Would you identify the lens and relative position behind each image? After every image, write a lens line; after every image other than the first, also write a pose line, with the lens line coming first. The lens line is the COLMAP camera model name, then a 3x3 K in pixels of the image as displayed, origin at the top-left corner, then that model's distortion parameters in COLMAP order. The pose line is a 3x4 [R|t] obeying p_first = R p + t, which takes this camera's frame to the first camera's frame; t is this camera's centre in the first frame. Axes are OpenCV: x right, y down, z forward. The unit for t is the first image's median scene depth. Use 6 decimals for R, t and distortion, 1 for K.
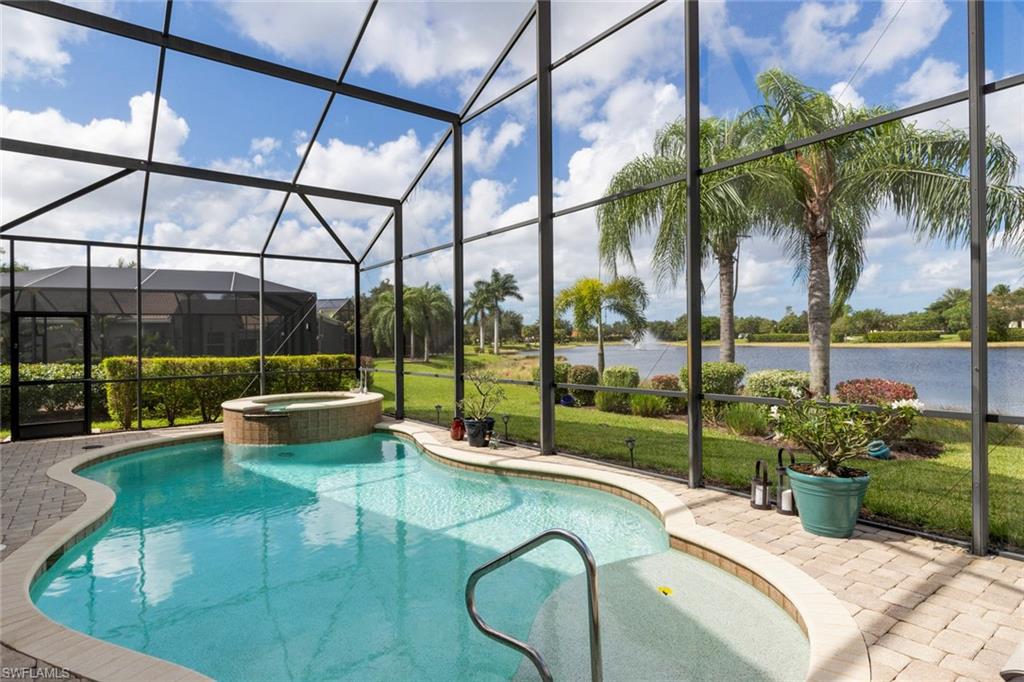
lens RADIAL K [[553.6, 0, 515.7], [0, 553.6, 340.1], [0, 0, 1]] dist [-0.004748, 0.001279]
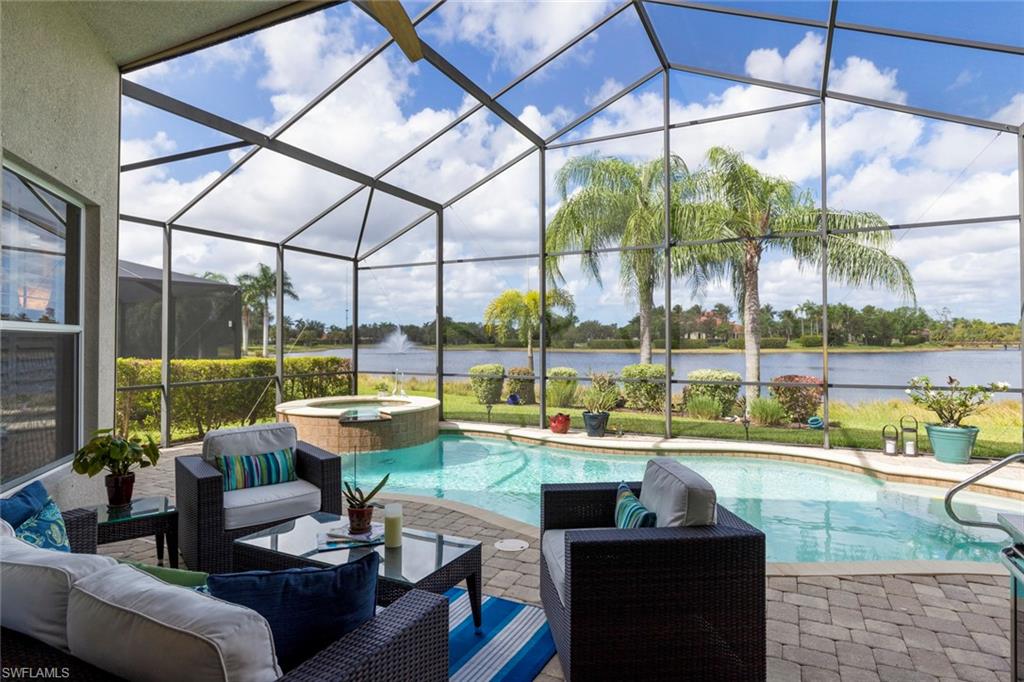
lens RADIAL K [[553.6, 0, 517.6], [0, 553.6, 341.5], [0, 0, 1]] dist [-0.004748, 0.001279]
pose [[0.894071, 0.016451, 0.447623, -0.518656], [-0.014826, 0.999865, -0.007135, 0.002895], [-0.447680, -0.000257, 0.894194, 0.028737]]
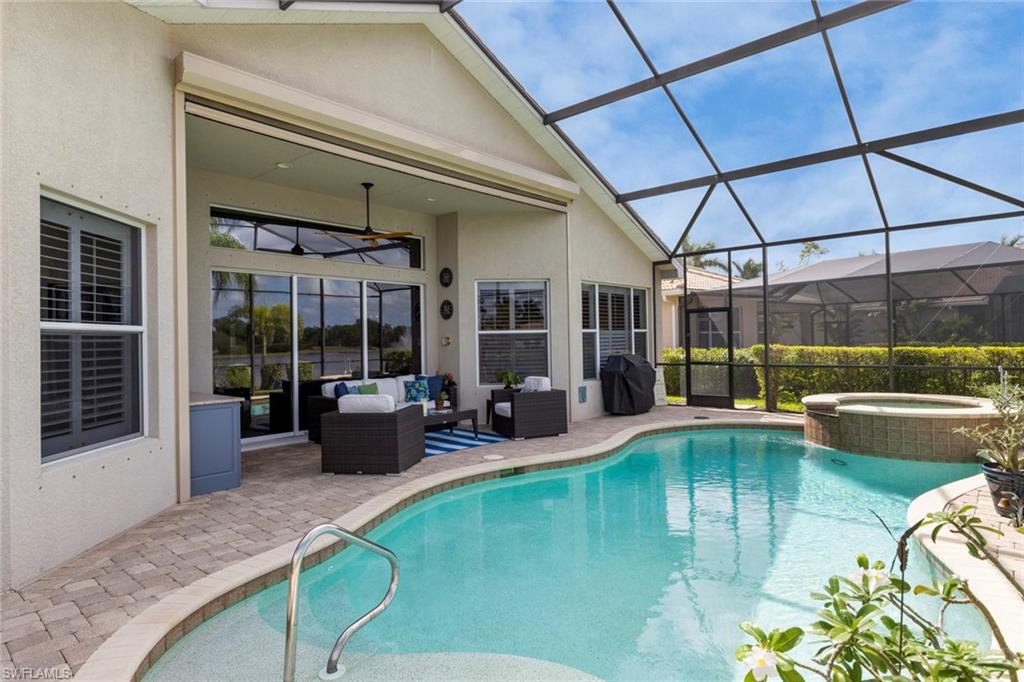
lens RADIAL K [[553.6, 0, 509.6], [0, 553.6, 334.5], [0, 0, 1]] dist [-0.004748, 0.001279]
pose [[0.175541, 0.005158, -0.984459, 0.282205], [0.015779, 0.999843, 0.008052, -0.006679], [0.984346, -0.016947, 0.175432, 0.272080]]
